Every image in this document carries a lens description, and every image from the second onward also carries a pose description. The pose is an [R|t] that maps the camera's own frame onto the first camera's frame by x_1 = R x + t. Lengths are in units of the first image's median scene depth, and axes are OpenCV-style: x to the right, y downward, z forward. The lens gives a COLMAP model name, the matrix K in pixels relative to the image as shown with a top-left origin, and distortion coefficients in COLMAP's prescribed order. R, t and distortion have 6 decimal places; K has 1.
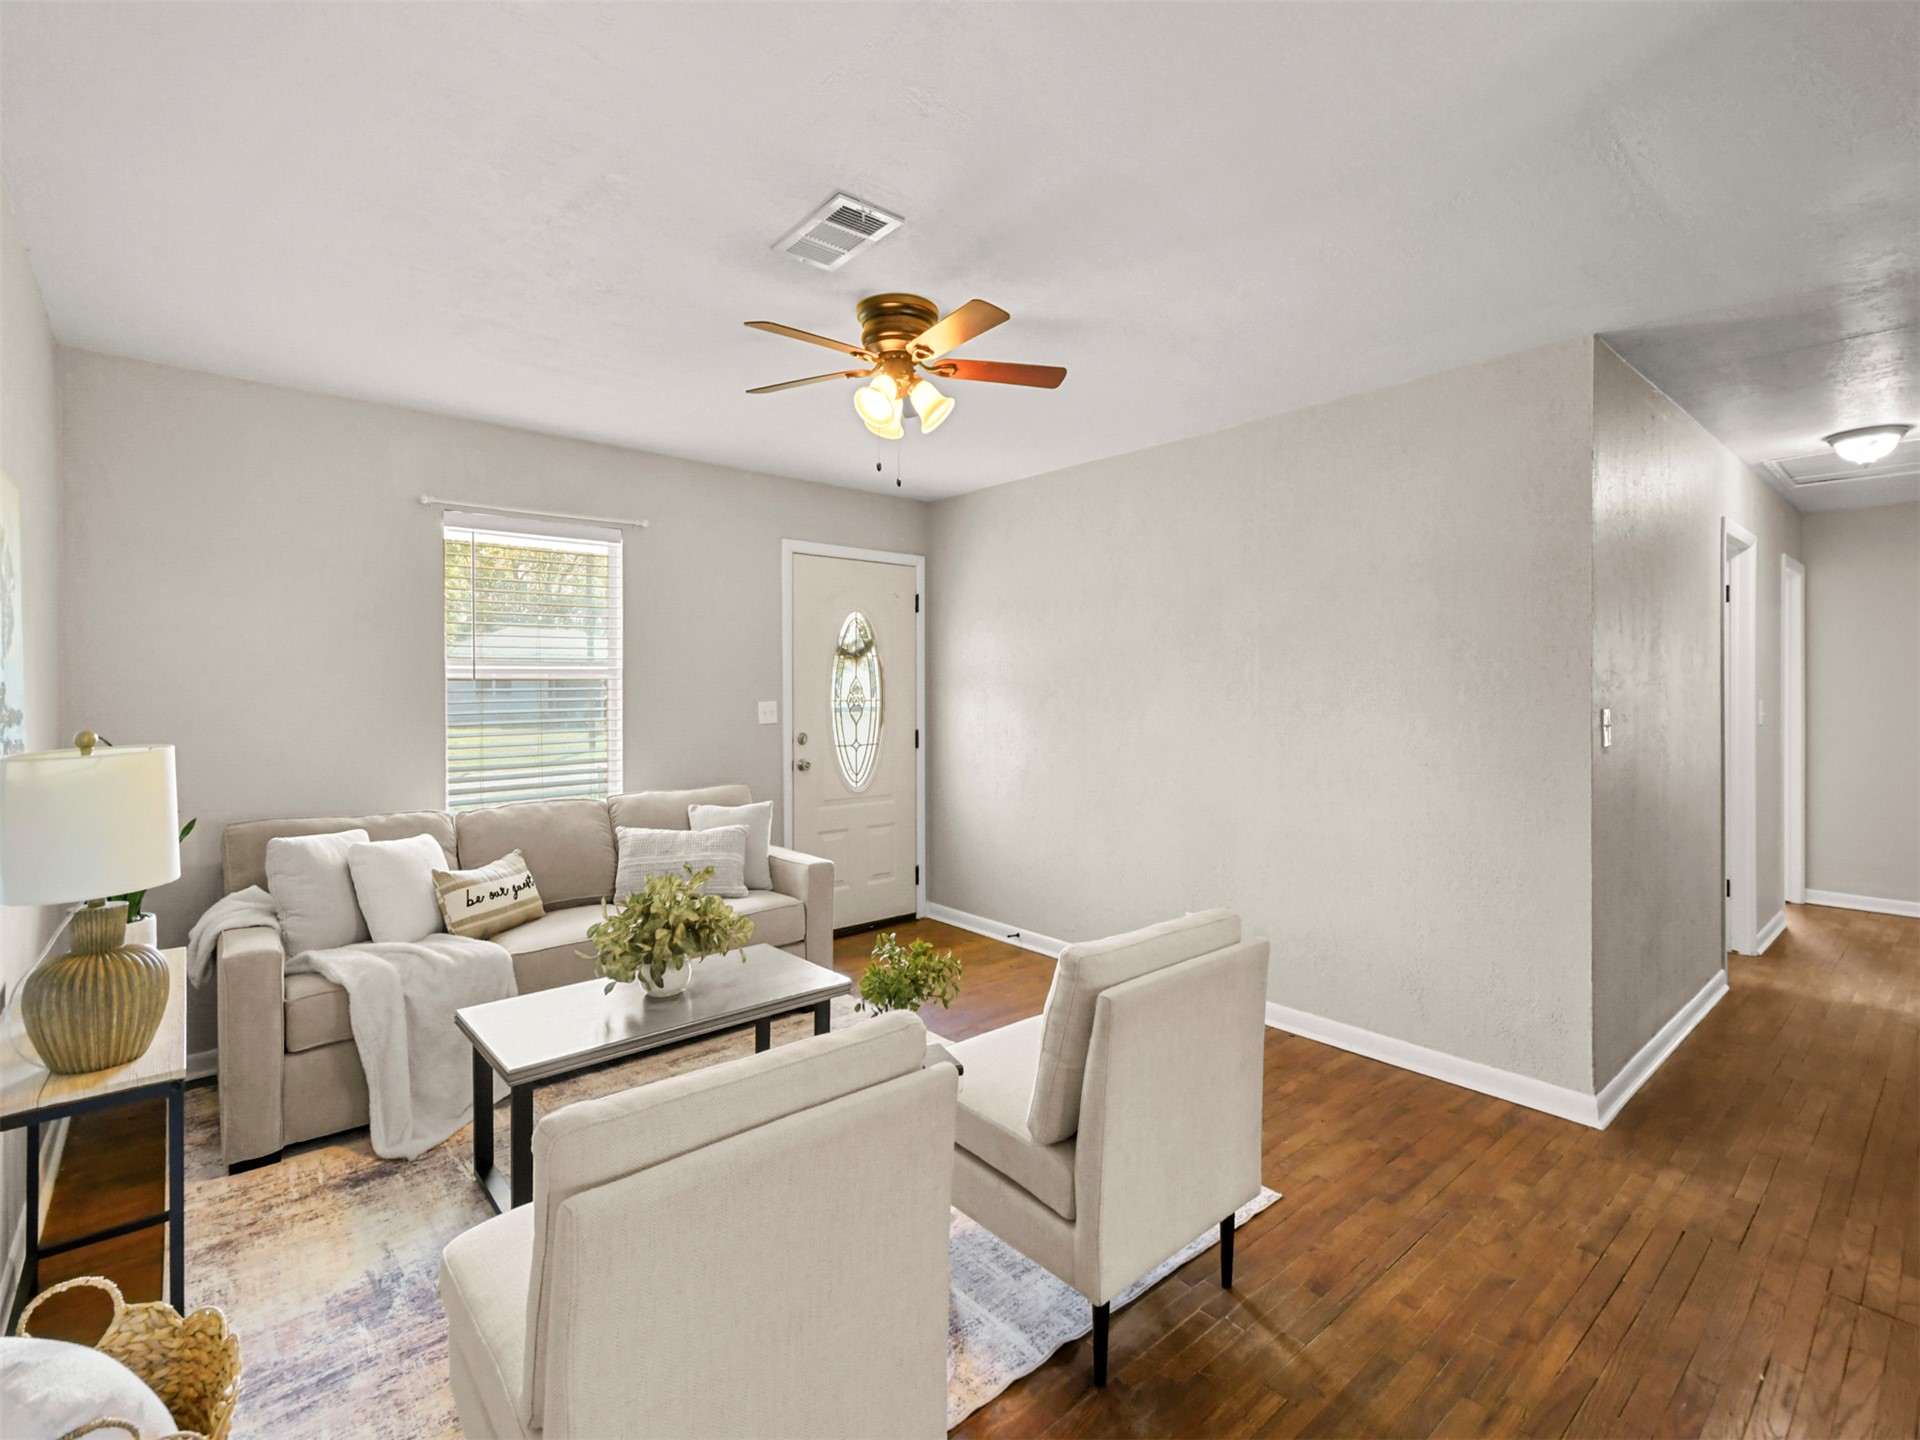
lens RADIAL K [[884.7, 0, 957.1], [0, 884.7, 713.5], [0, 0, 1]] dist [0.010872, -0.000750]
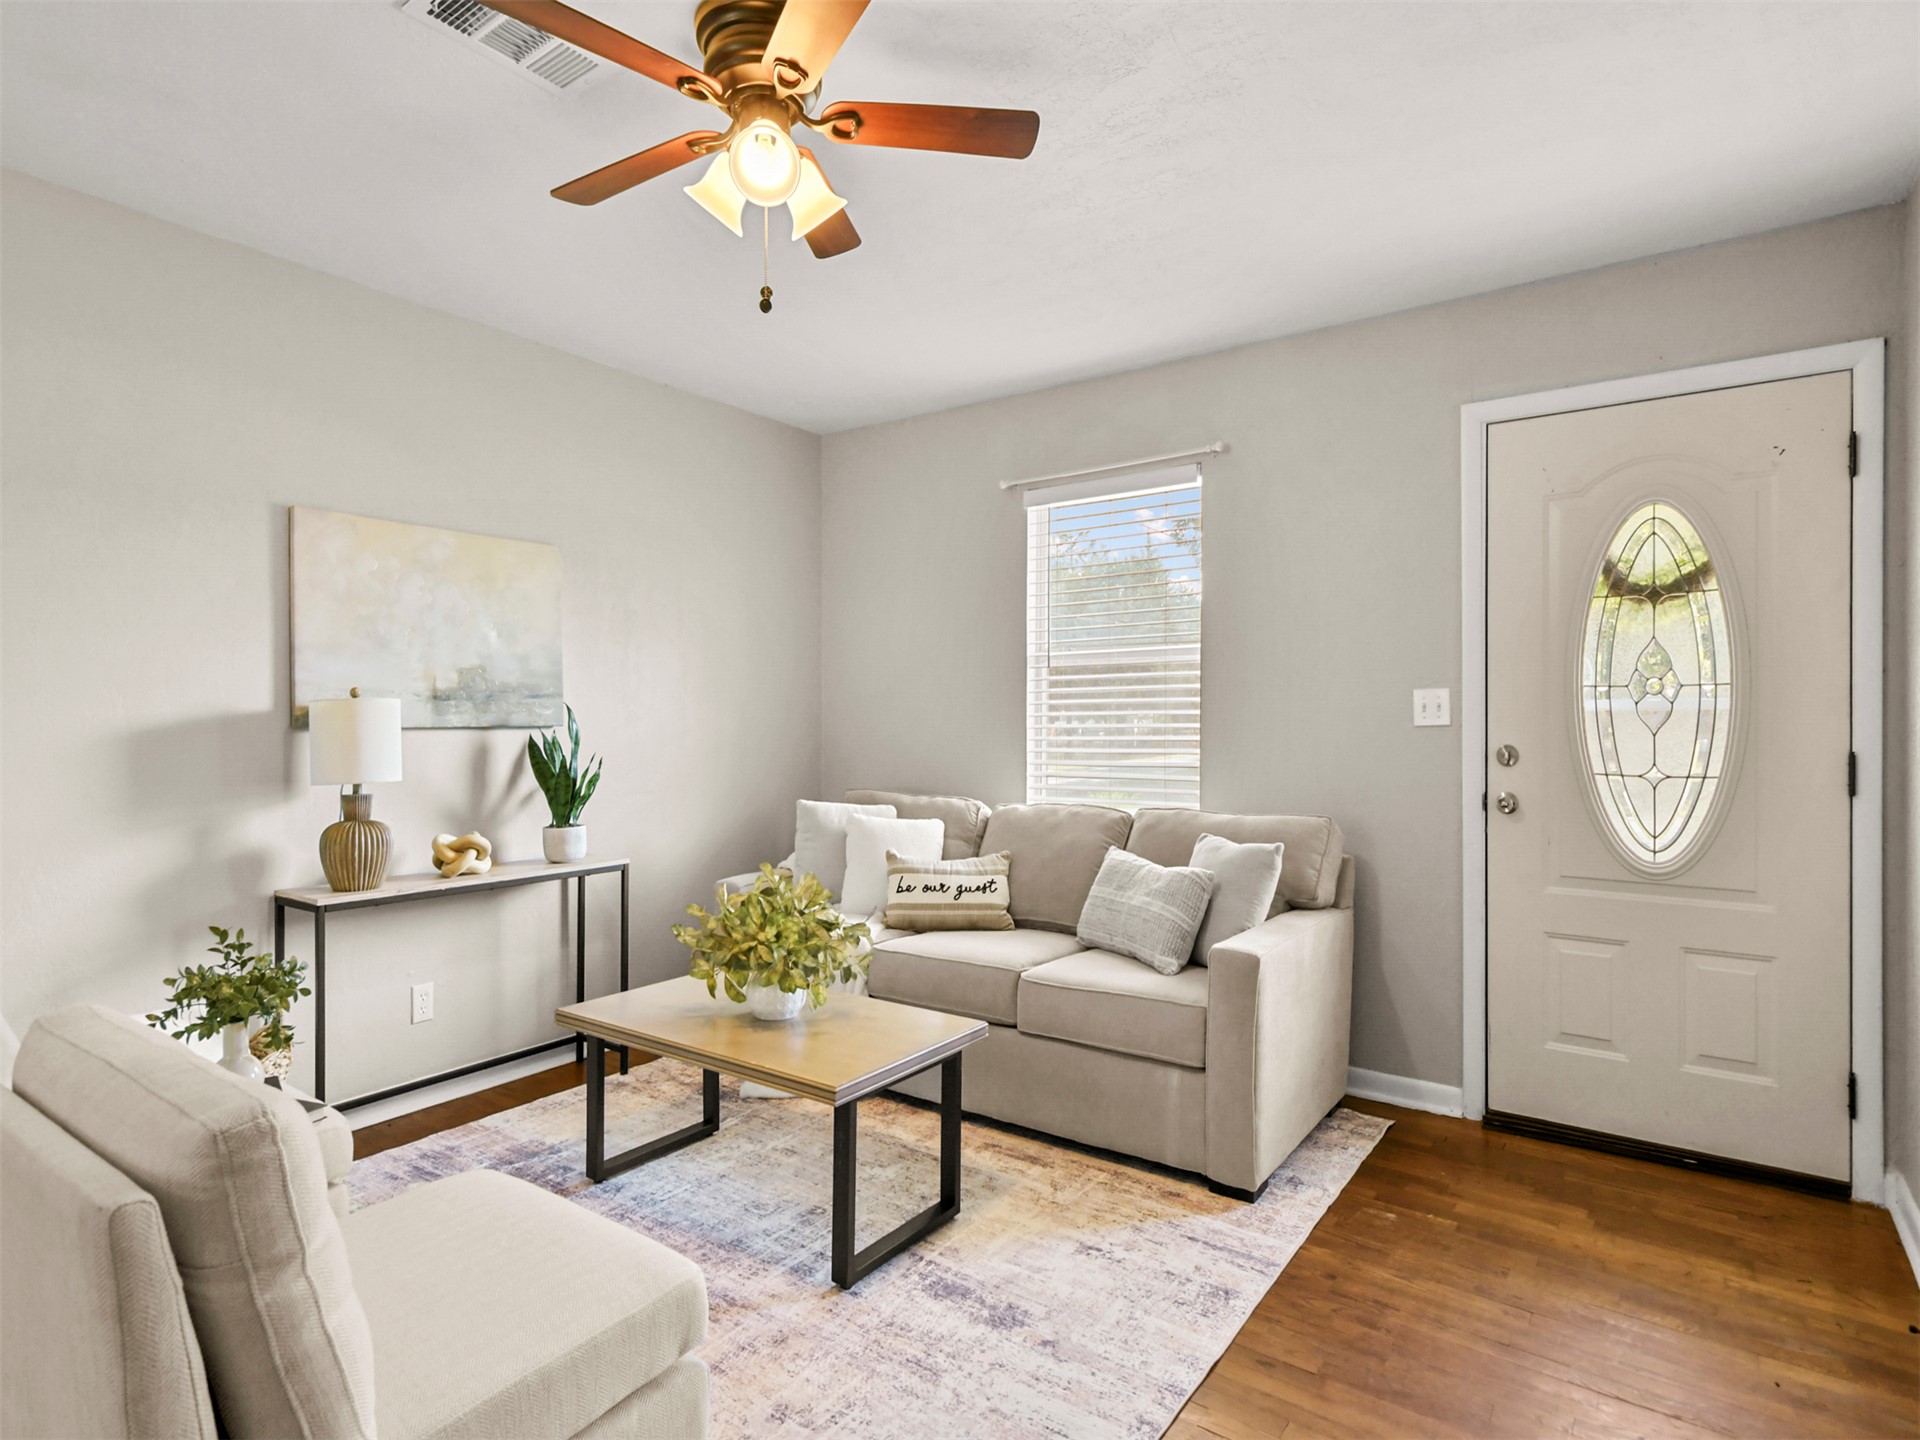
lens RADIAL K [[1015.0, 0, 960.0], [0, 1015.0, 720.0], [0, 0, 1]] dist [0.002266, 0.000073]
pose [[0.239875, 0.004628, -0.970793, 0.421613], [-0.028556, 0.999590, -0.002291, 0.020687], [0.970384, 0.028272, 0.239909, 0.603323]]
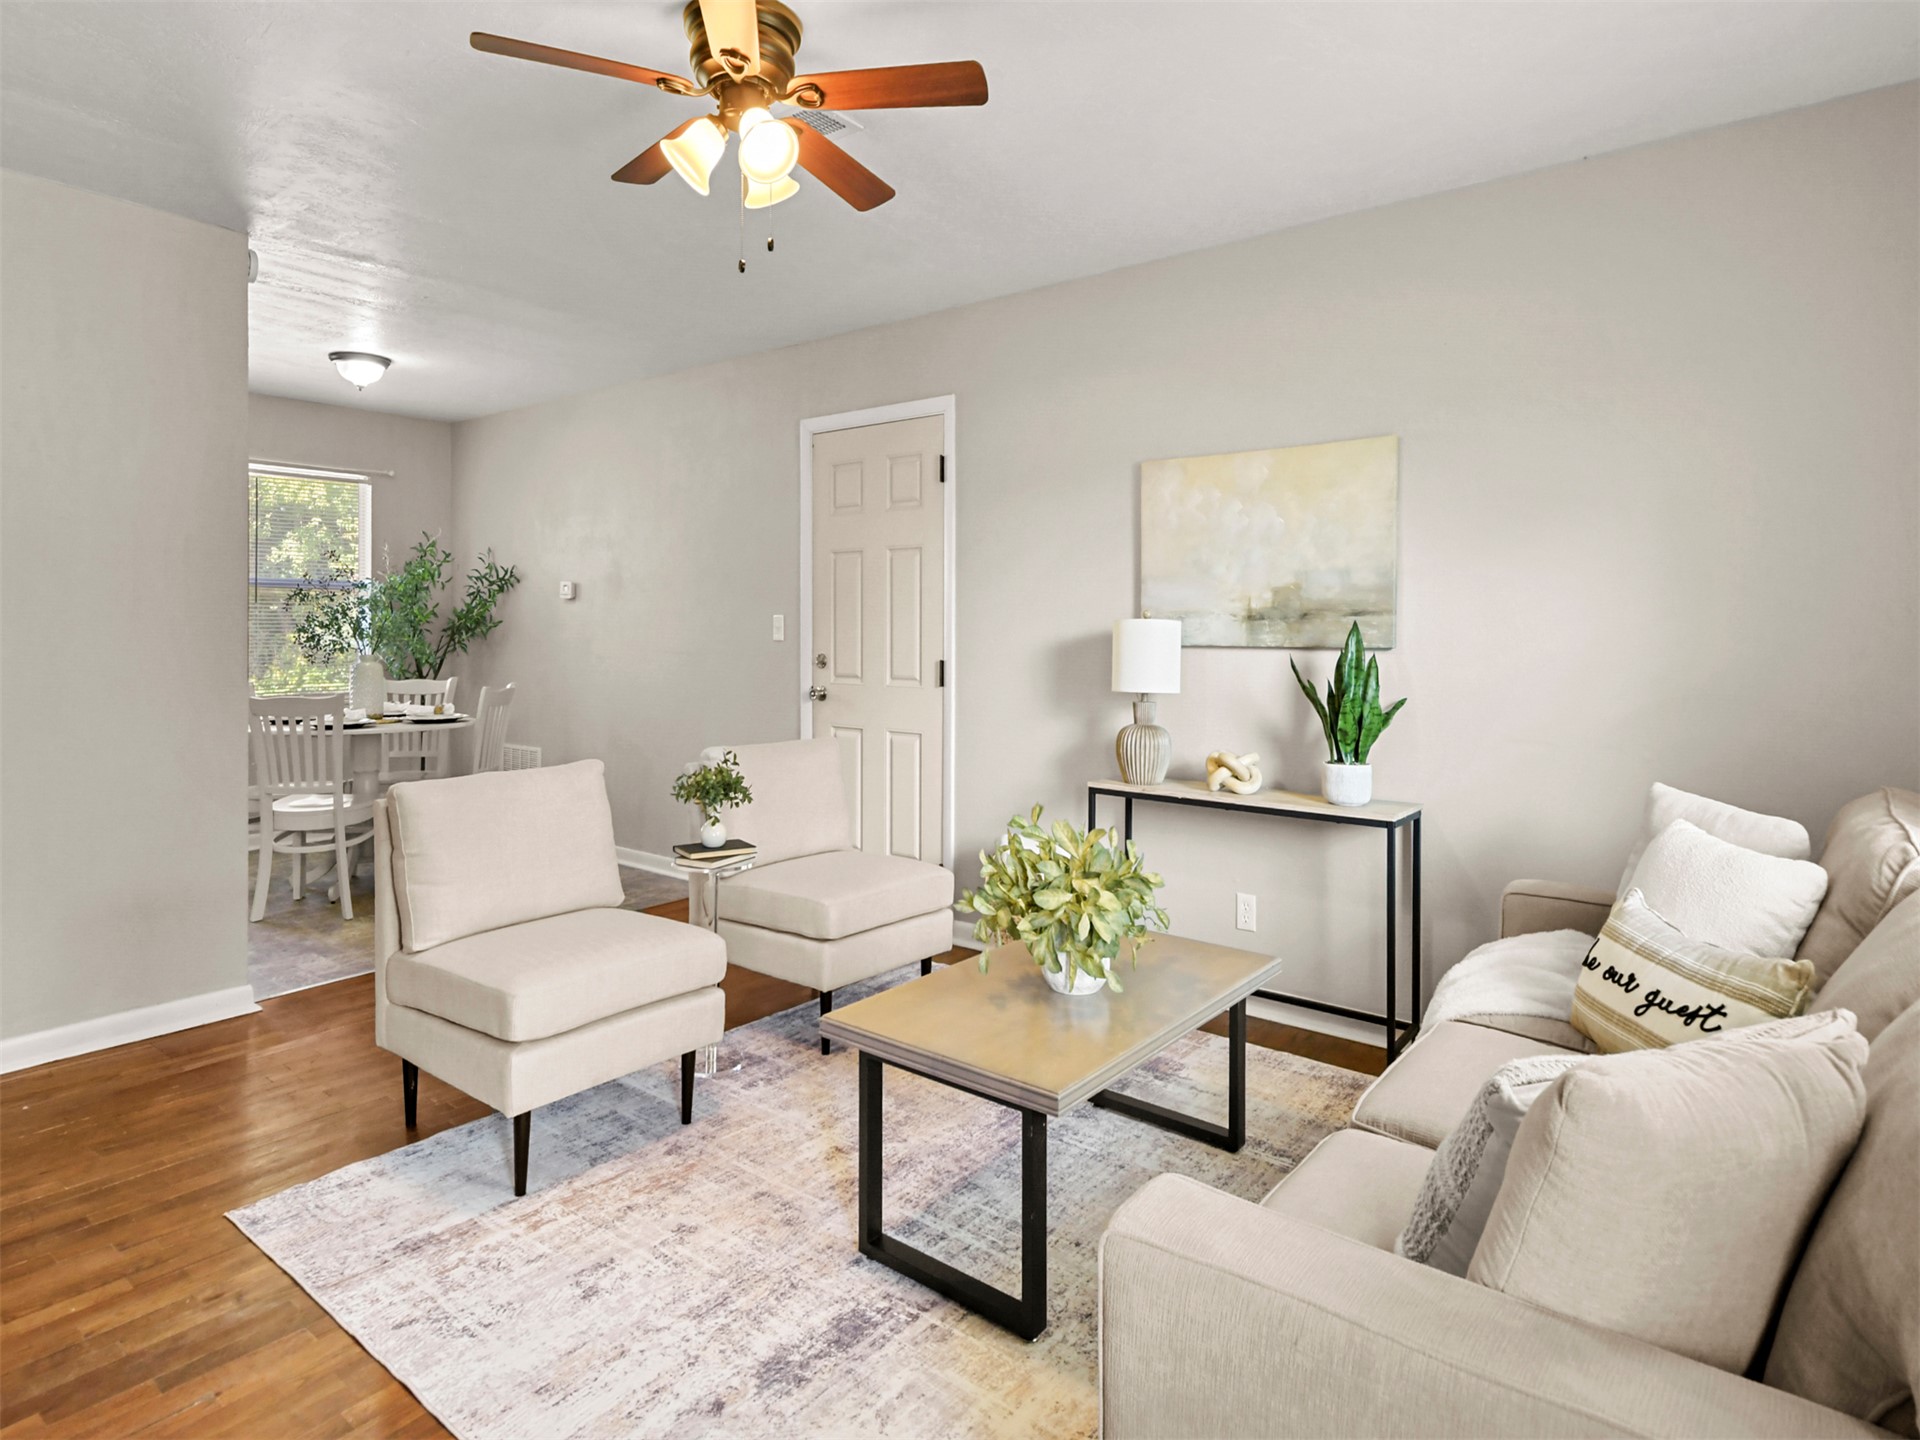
lens RADIAL K [[1051.3, 0, 941.5], [0, 1051.3, 639.5], [0, 0, 1]] dist [0.005147, 0.000907]
pose [[-0.981361, -0.003752, -0.192139, -0.039380], [-0.010719, 0.999322, 0.035232, 0.003695], [0.191876, 0.036634, -0.980735, 1.169975]]
